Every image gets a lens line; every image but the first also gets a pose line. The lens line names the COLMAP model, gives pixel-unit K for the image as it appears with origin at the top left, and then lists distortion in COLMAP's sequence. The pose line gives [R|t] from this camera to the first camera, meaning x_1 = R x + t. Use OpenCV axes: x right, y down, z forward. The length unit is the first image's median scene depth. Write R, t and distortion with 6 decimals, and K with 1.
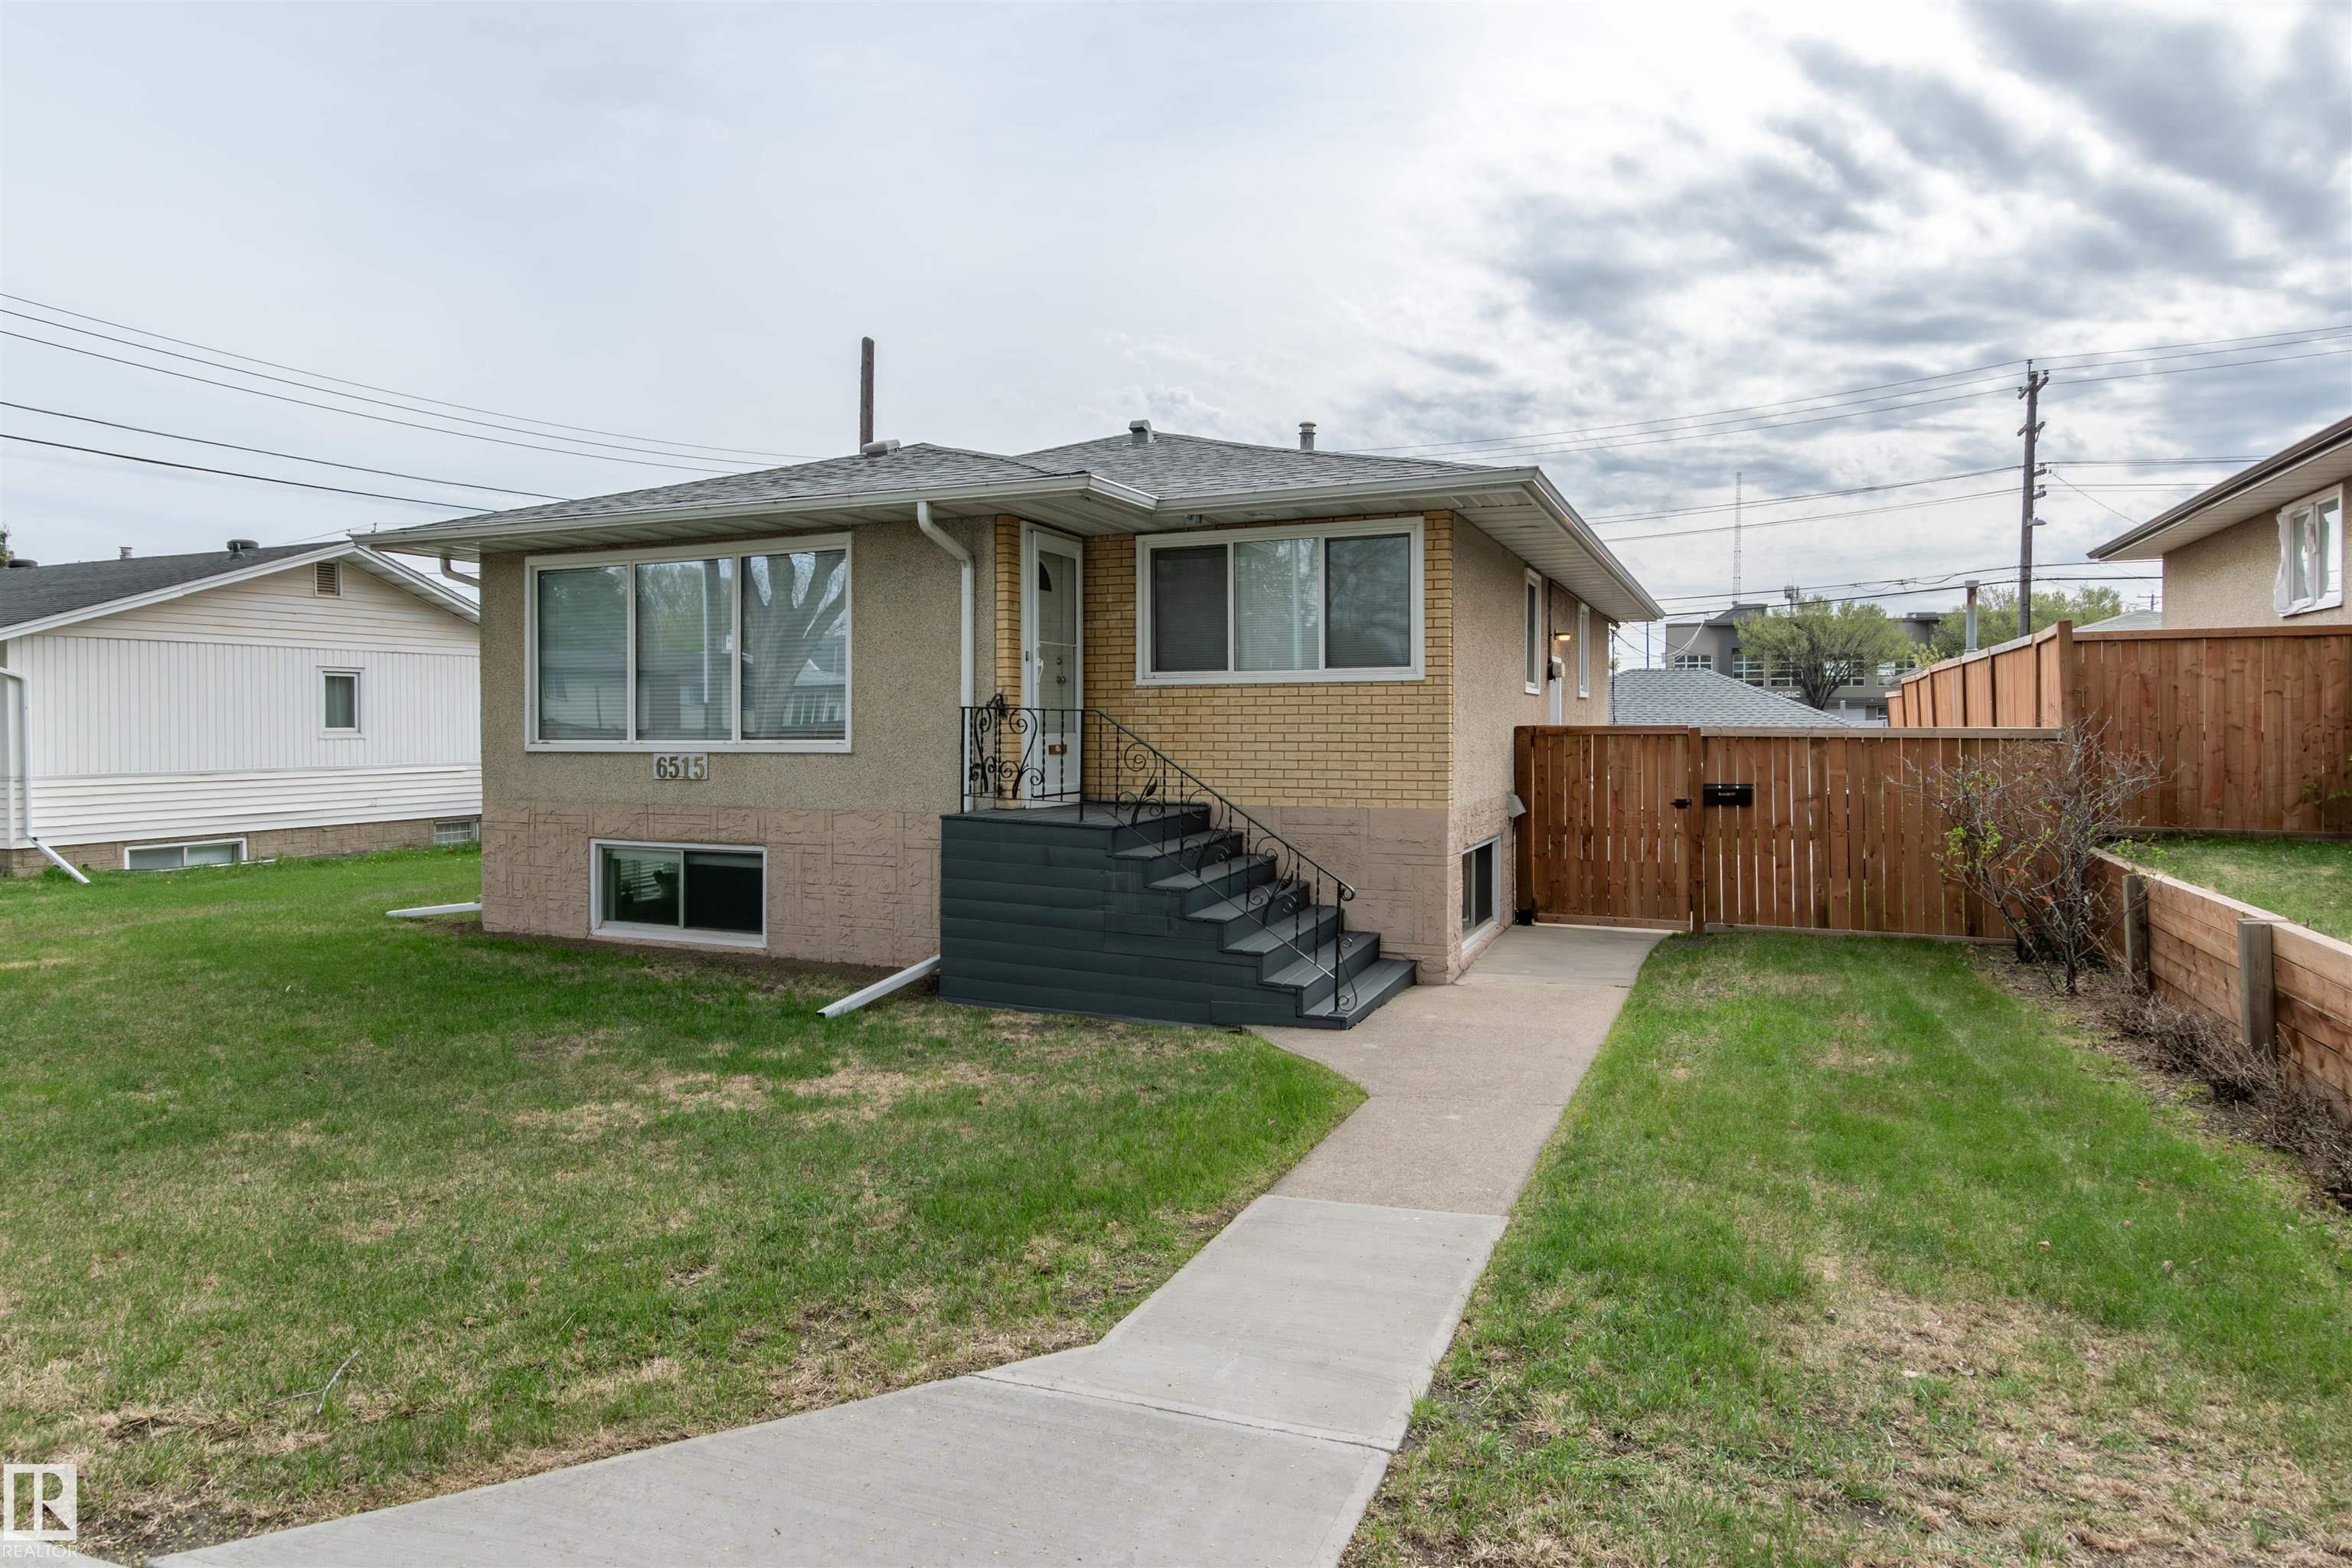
lens RADIAL K [[1245.4, 0, 1176.0], [0, 1245.4, 784.0], [0, 0, 1]] dist [-0.001907, -0.000045]
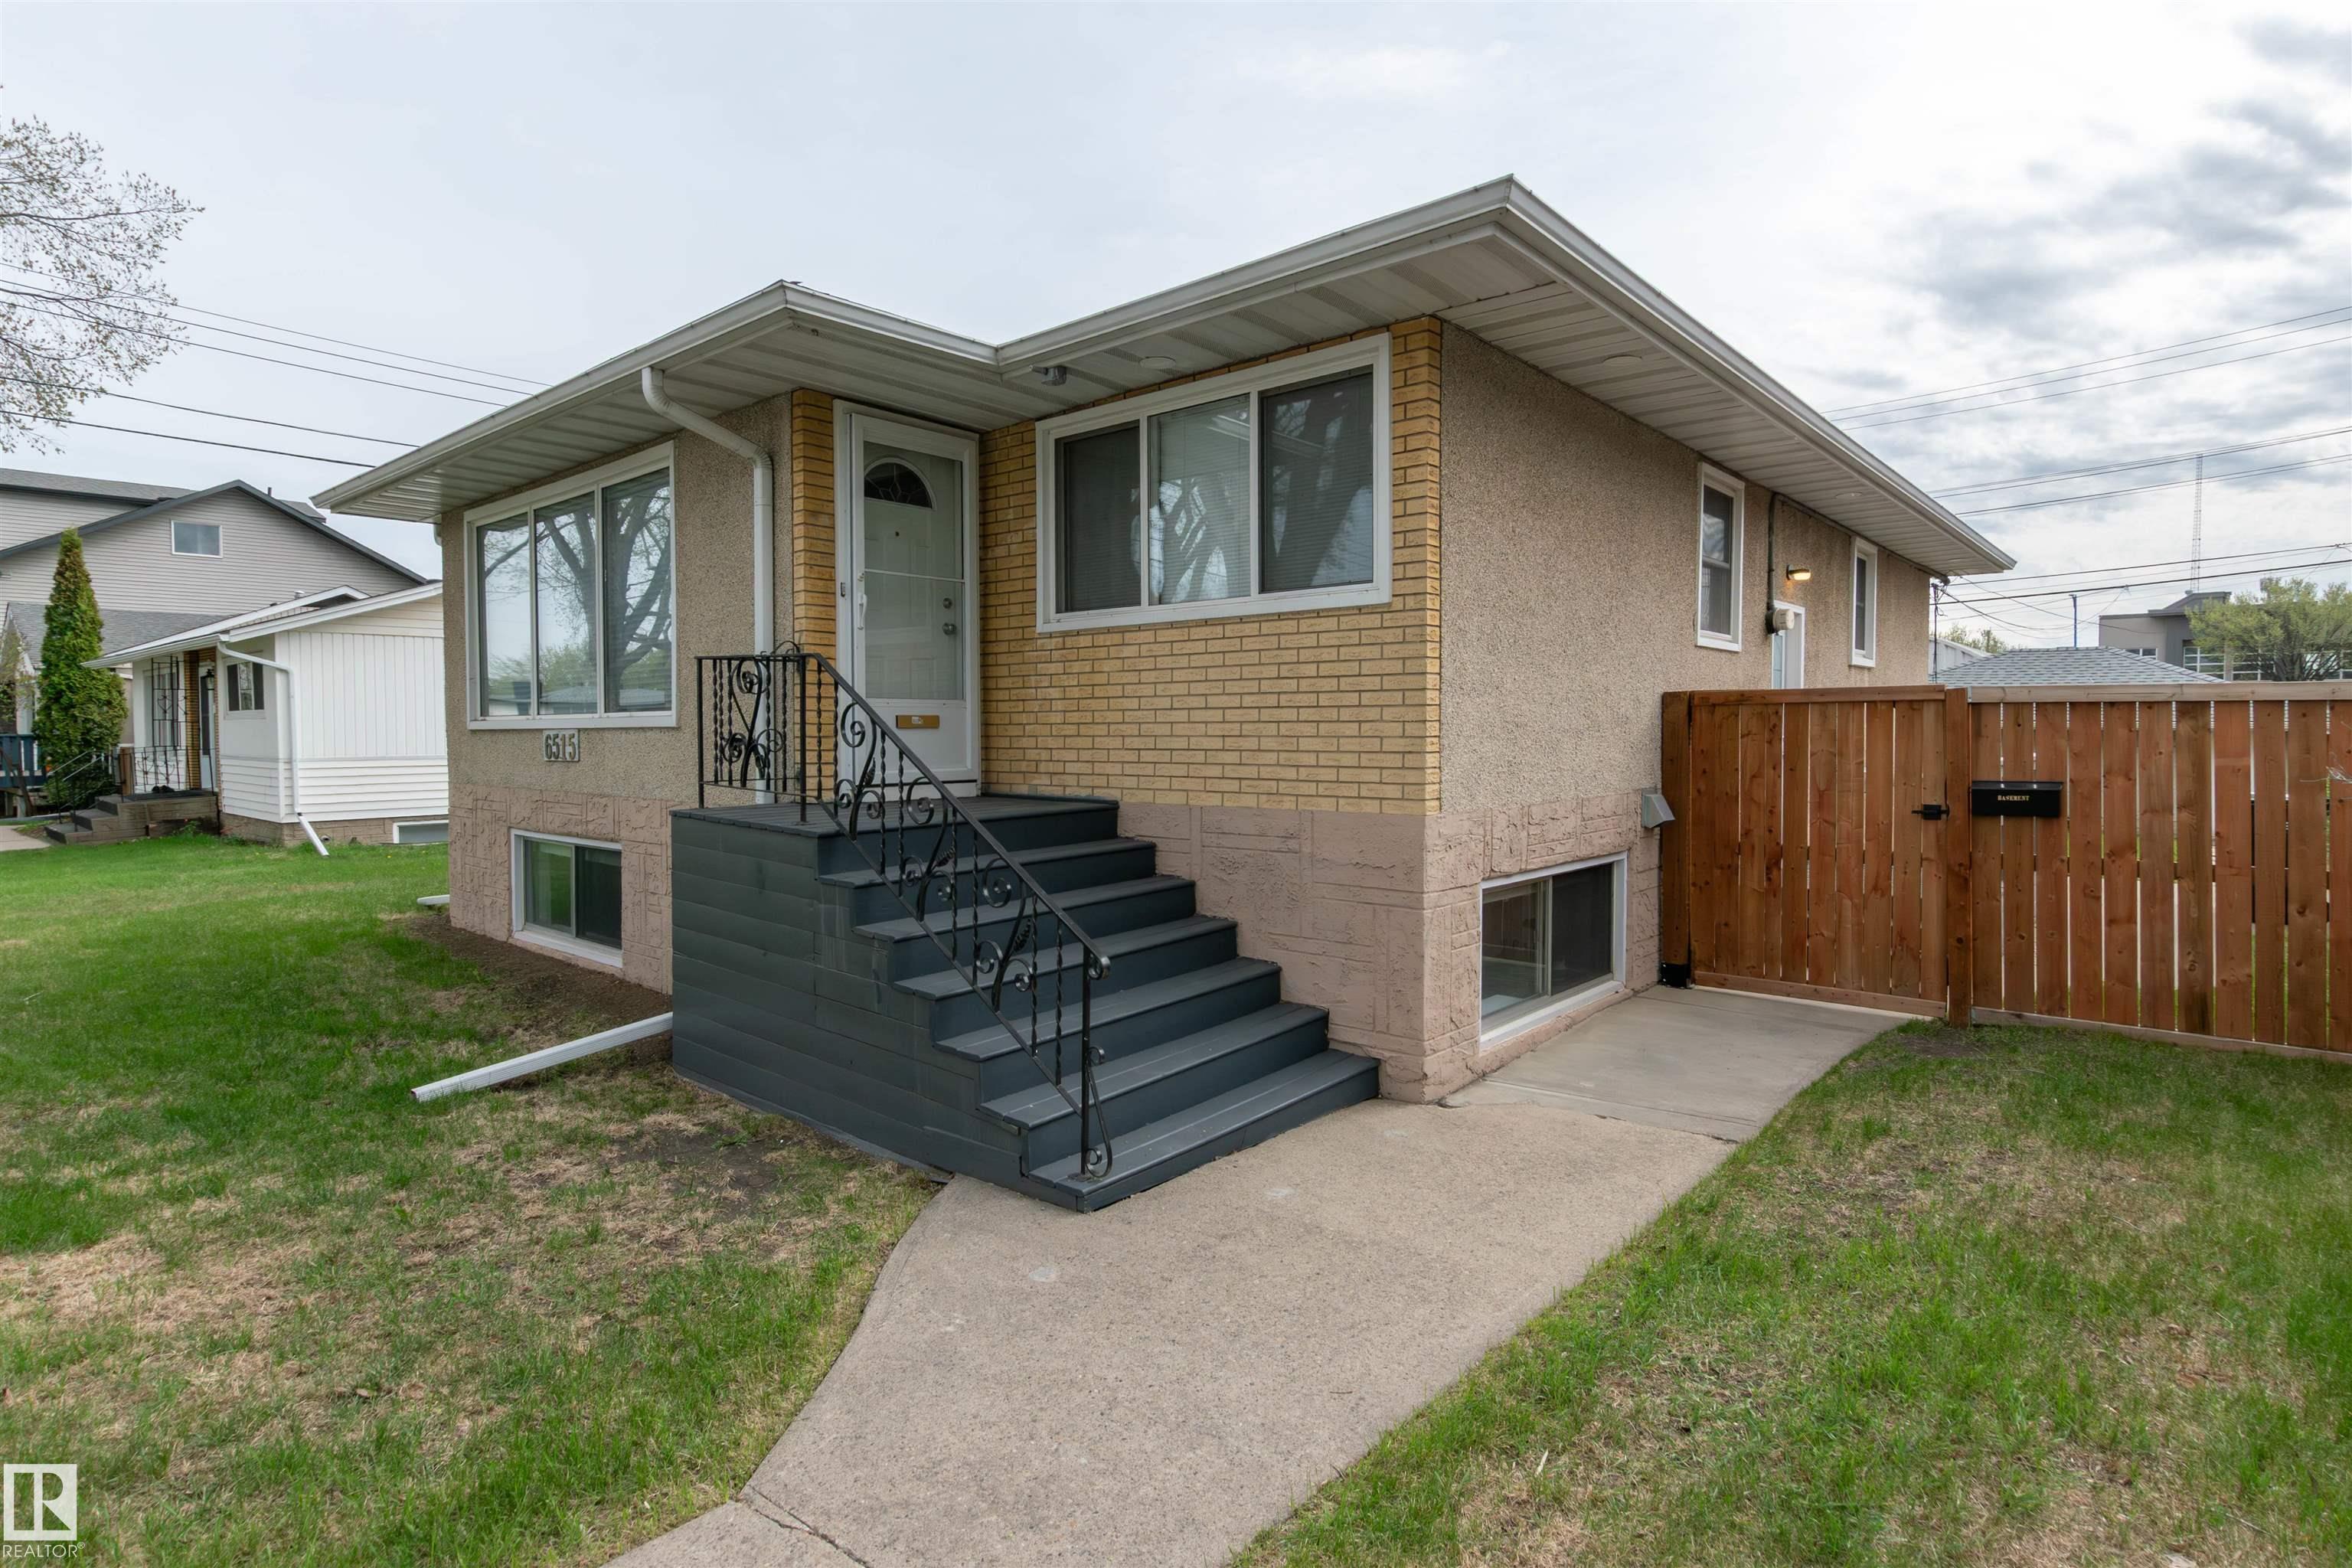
lens RADIAL K [[1167.3, 0, 1176.0], [0, 1167.3, 784.0], [0, 0, 1]] dist [-0.000616, -0.002006]
pose [[0.959816, 0.012131, -0.280367, 0.238733], [-0.010554, 0.999919, 0.007134, 0.002016], [0.280431, -0.003888, 0.959866, 0.387077]]
